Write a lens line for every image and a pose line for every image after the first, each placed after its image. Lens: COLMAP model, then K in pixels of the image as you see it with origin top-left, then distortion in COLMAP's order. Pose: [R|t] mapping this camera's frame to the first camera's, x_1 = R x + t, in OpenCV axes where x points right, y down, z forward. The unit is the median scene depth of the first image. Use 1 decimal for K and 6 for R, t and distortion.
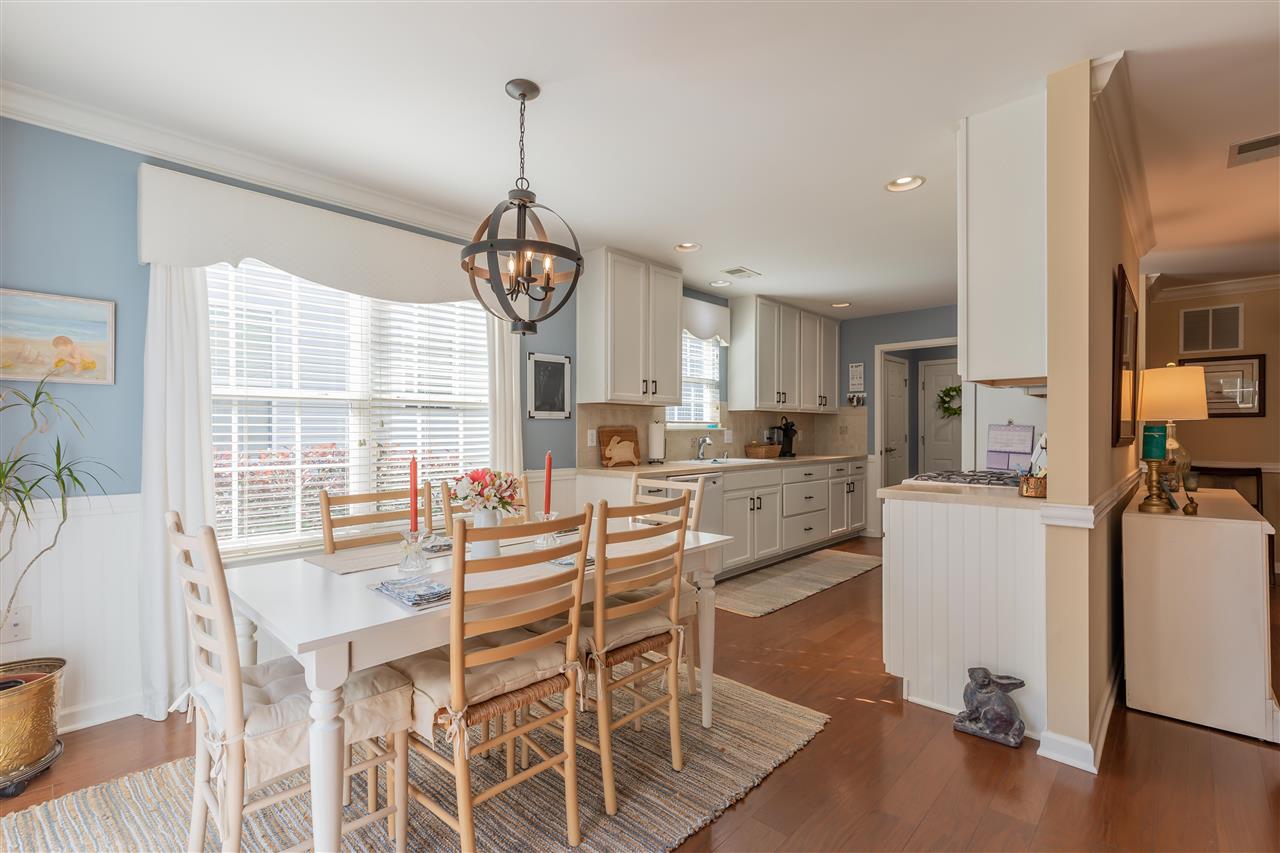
lens RADIAL K [[583.1, 0, 640.6], [0, 583.1, 422.6], [0, 0, 1]] dist [0.000892, -0.000014]
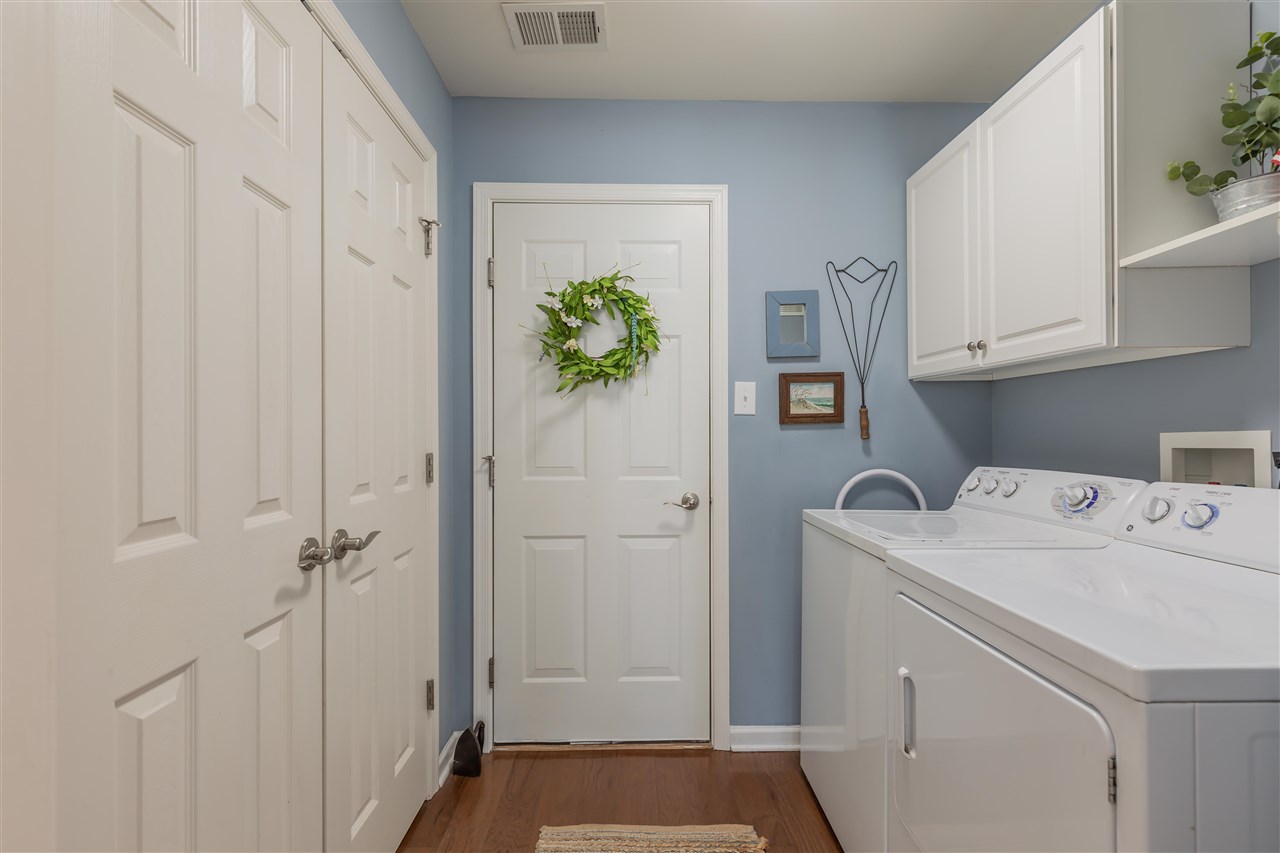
lens RADIAL K [[583.1, 0, 640.6], [0, 583.1, 422.6], [0, 0, 1]] dist [0.000892, -0.000014]
pose [[0.716831, 0.002880, 0.697241, 0.490272], [-0.002951, 0.999995, -0.001097, 0.010490], [-0.697241, -0.001272, 0.716836, 1.072358]]
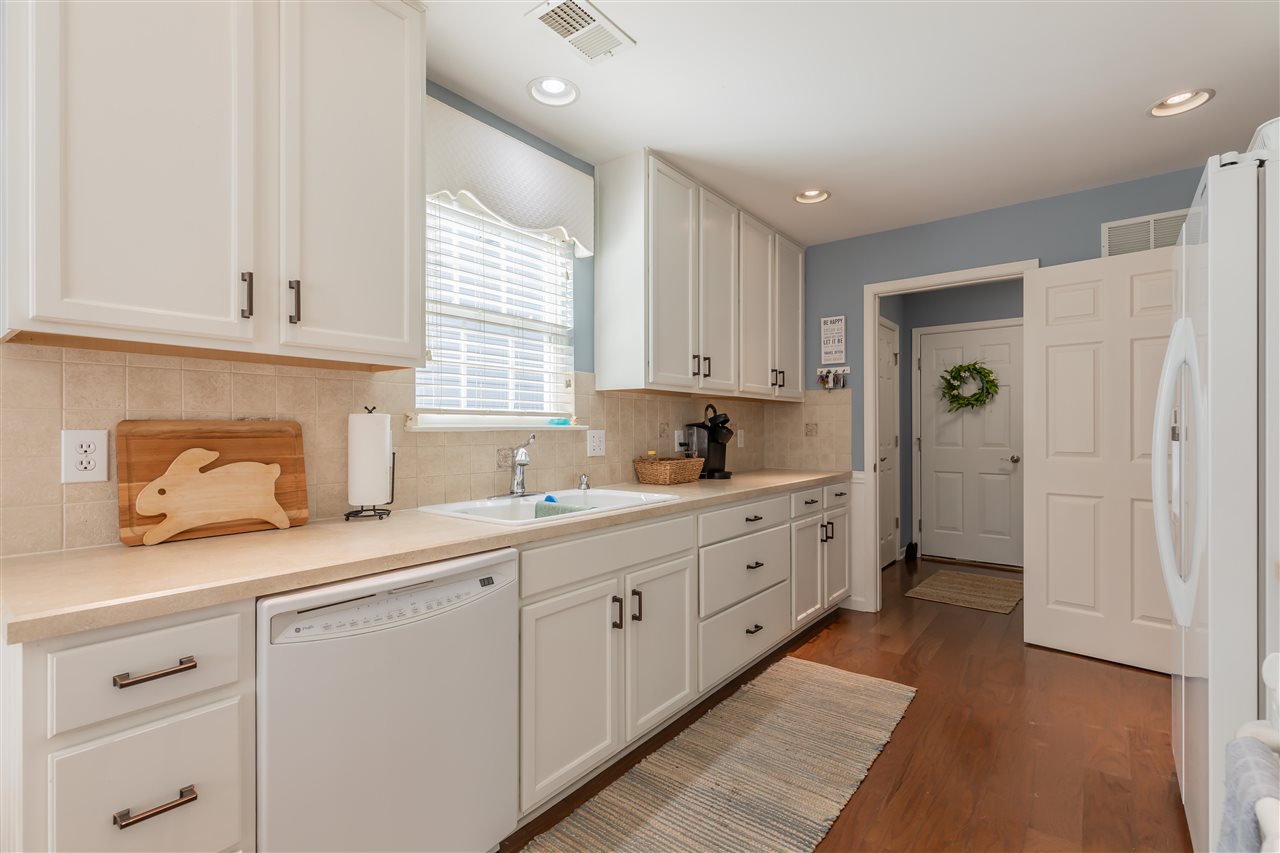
lens RADIAL K [[583.1, 0, 640.6], [0, 583.1, 422.6], [0, 0, 1]] dist [0.000892, -0.000014]
pose [[0.996258, -0.000332, 0.086429, 0.143914], [0.000149, 0.999998, 0.002128, 0.005608], [-0.086430, -0.002108, 0.996256, 0.495340]]
